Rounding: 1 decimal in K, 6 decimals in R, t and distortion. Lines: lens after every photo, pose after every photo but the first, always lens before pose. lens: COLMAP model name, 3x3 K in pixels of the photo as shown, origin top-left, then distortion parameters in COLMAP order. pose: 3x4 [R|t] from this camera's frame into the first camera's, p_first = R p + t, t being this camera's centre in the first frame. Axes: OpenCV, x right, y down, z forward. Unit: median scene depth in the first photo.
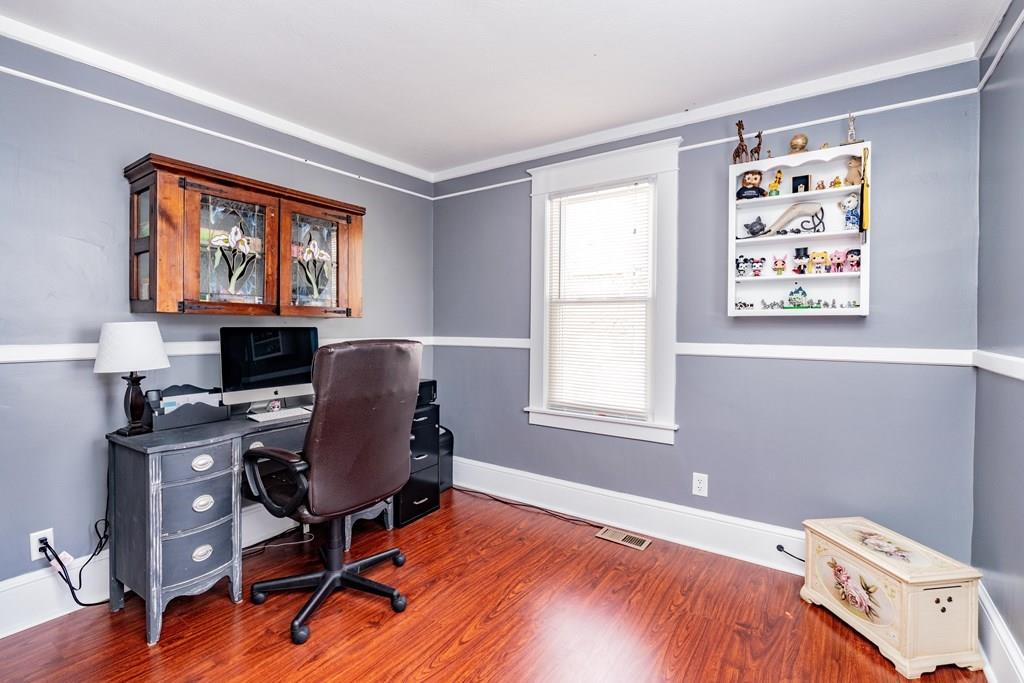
lens RADIAL K [[469.7, 0, 517.8], [0, 469.7, 337.6], [0, 0, 1]] dist [-0.008548, 0.001206]
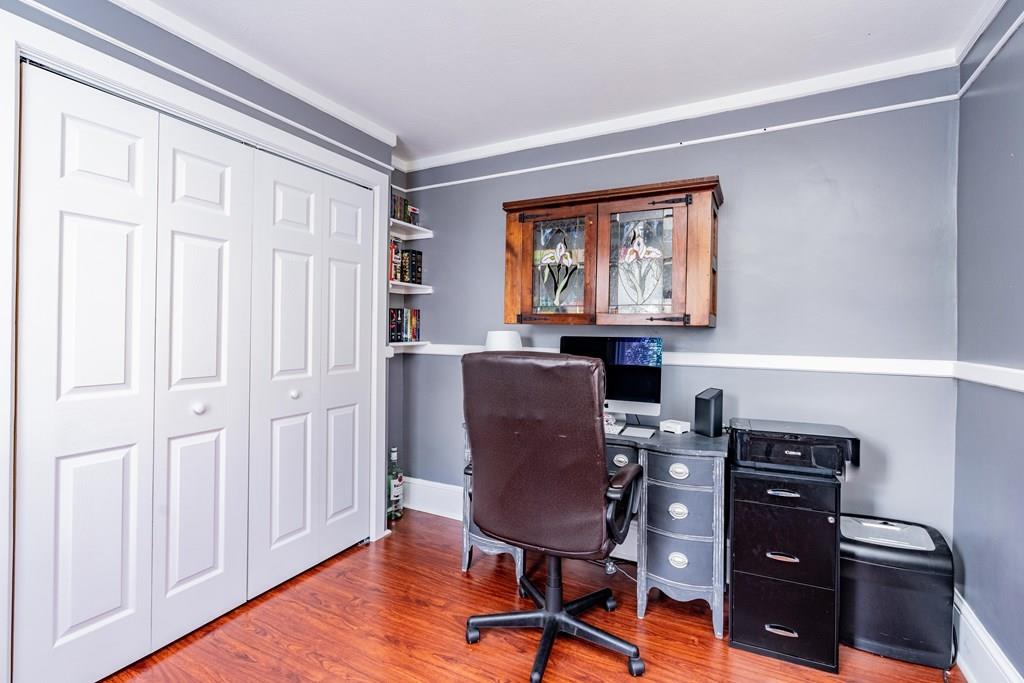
lens RADIAL K [[490.1, 0, 528.6], [0, 490.1, 331.3], [0, 0, 1]] dist [-0.003085, 0.000275]
pose [[0.110670, -0.000389, -0.993857, 0.507841], [-0.036397, 0.999328, -0.004444, -0.025847], [0.993191, 0.036665, 0.110581, 0.802645]]
